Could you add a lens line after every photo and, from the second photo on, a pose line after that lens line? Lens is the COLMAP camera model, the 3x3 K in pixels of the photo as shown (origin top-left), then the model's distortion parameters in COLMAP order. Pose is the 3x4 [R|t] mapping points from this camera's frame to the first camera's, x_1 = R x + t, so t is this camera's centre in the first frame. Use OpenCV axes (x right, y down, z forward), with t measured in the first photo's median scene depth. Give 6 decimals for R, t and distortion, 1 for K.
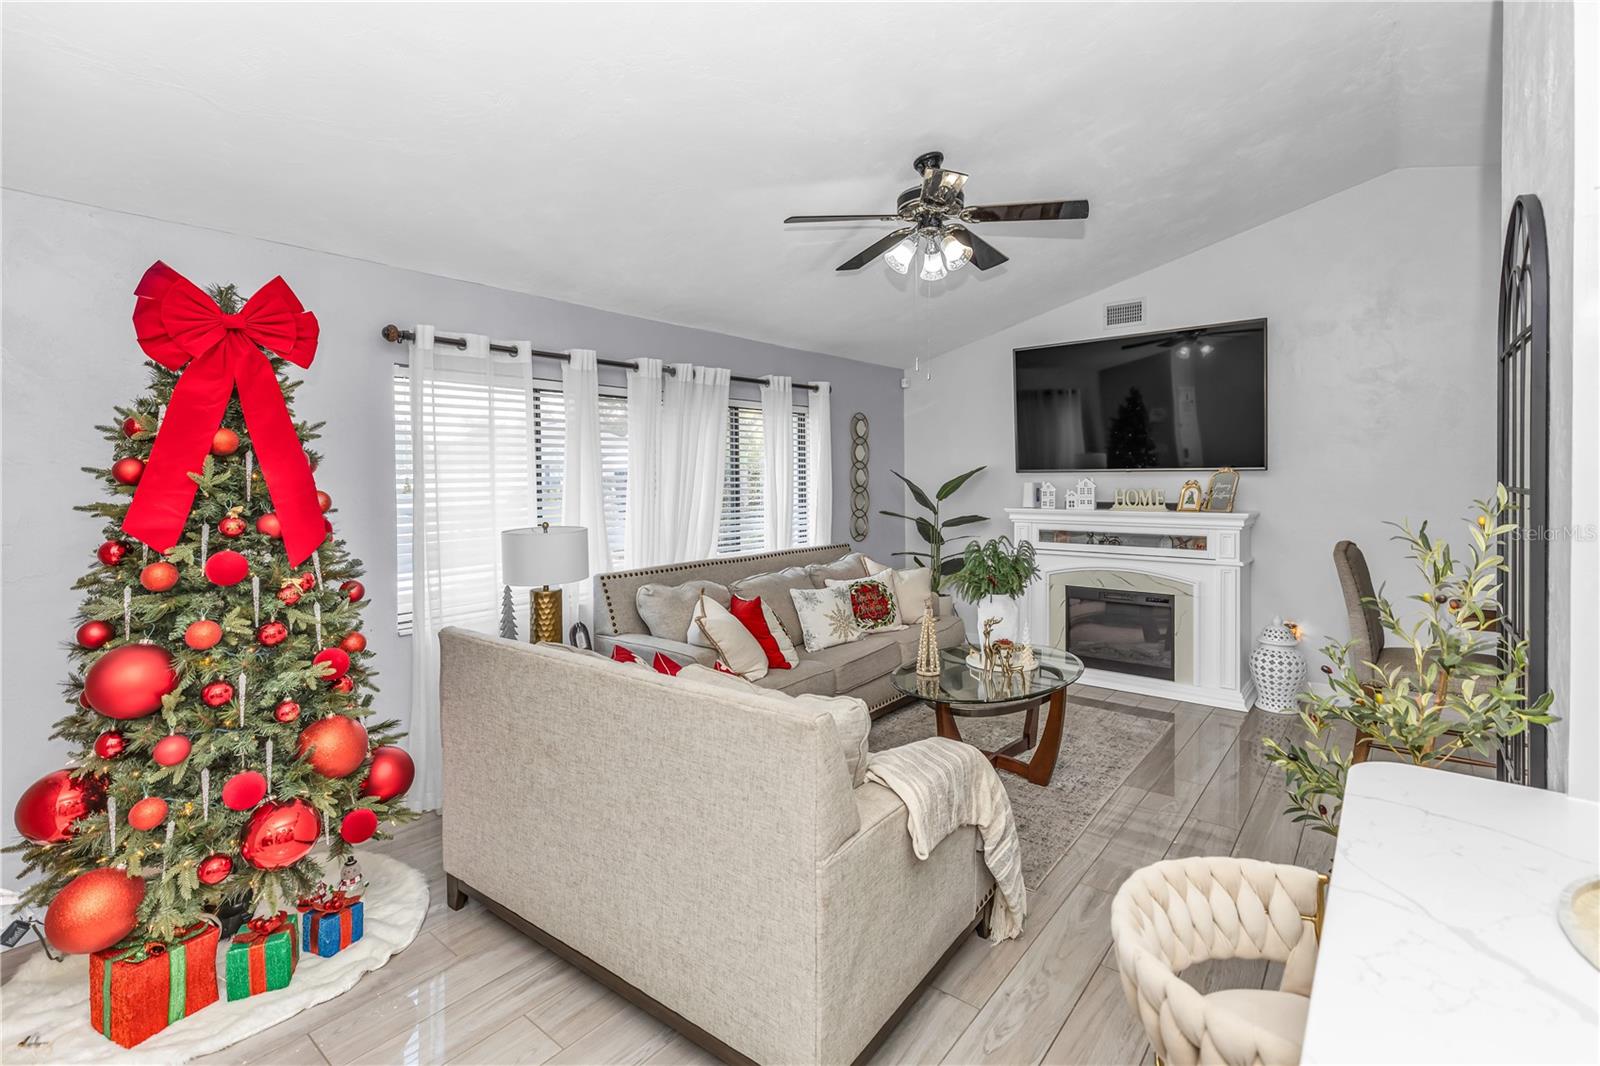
lens RADIAL K [[760.8, 0, 799.7], [0, 760.8, 484.6], [0, 0, 1]] dist [0.000520, 0.000074]
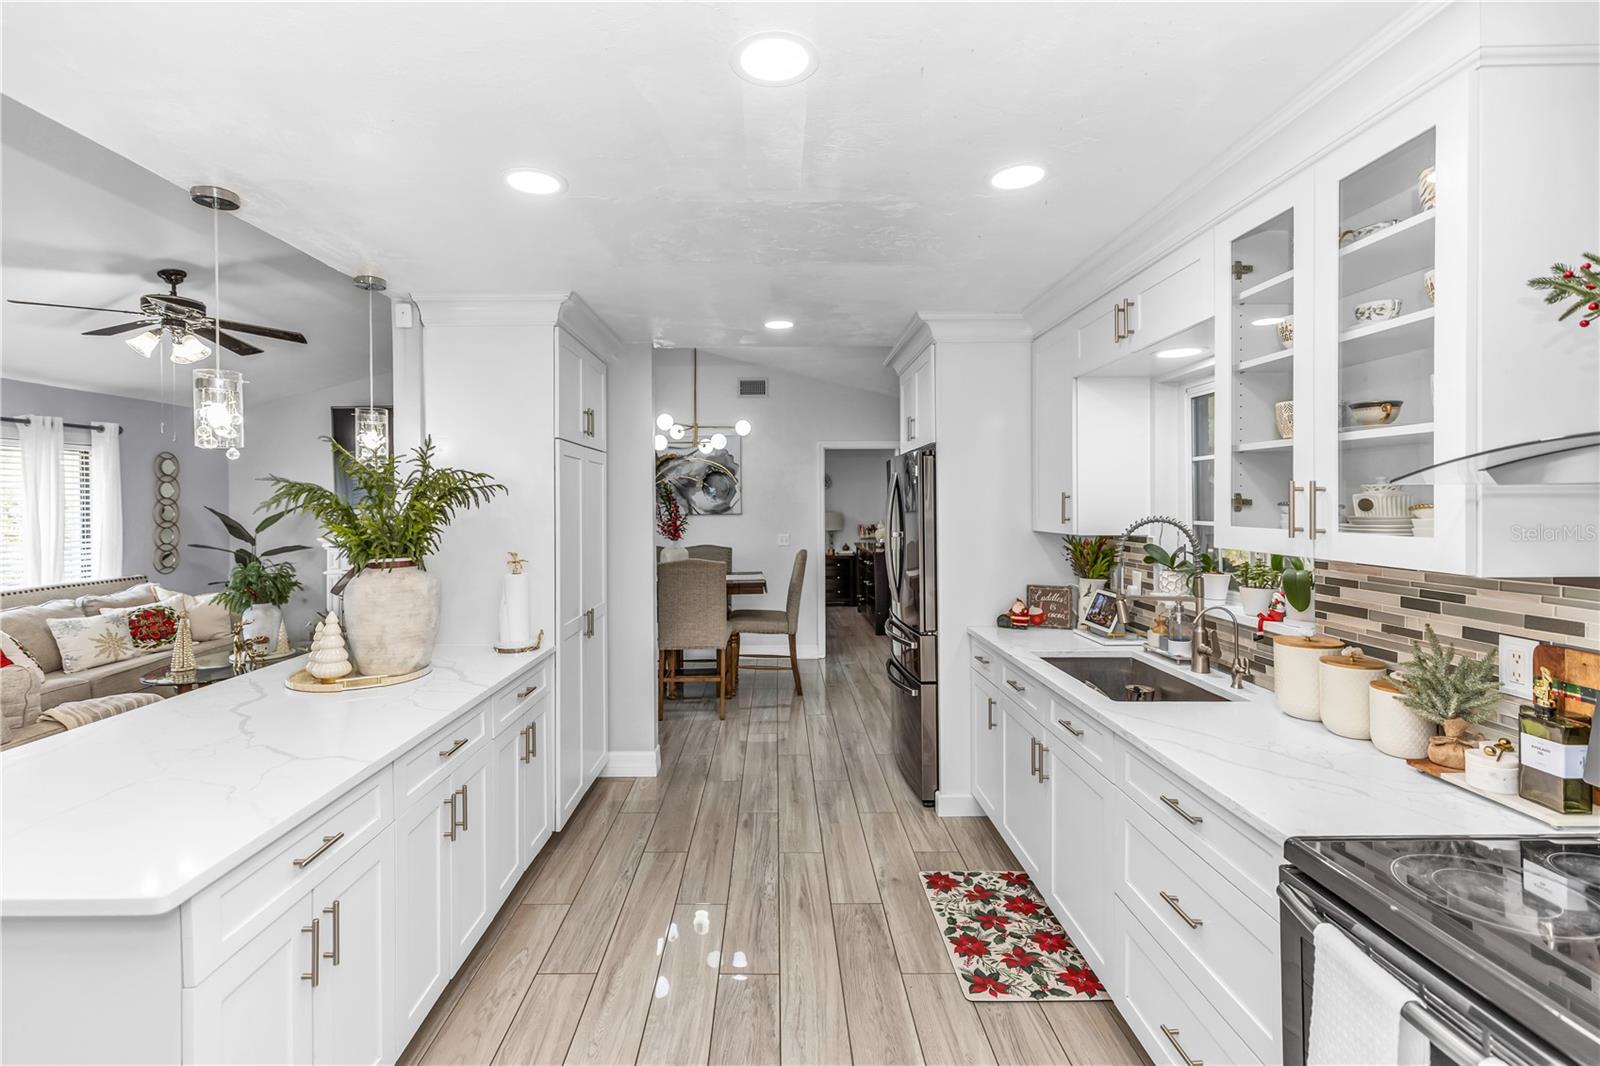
lens RADIAL K [[729.7, 0, 798.8], [0, 729.7, 509.6], [0, 0, 1]] dist [0.001282, 0.000313]
pose [[0.767538, -0.004422, 0.640988, 0.129046], [0.007167, 0.999973, -0.001683, -0.007866], [-0.640963, 0.005886, 0.767549, -0.435931]]
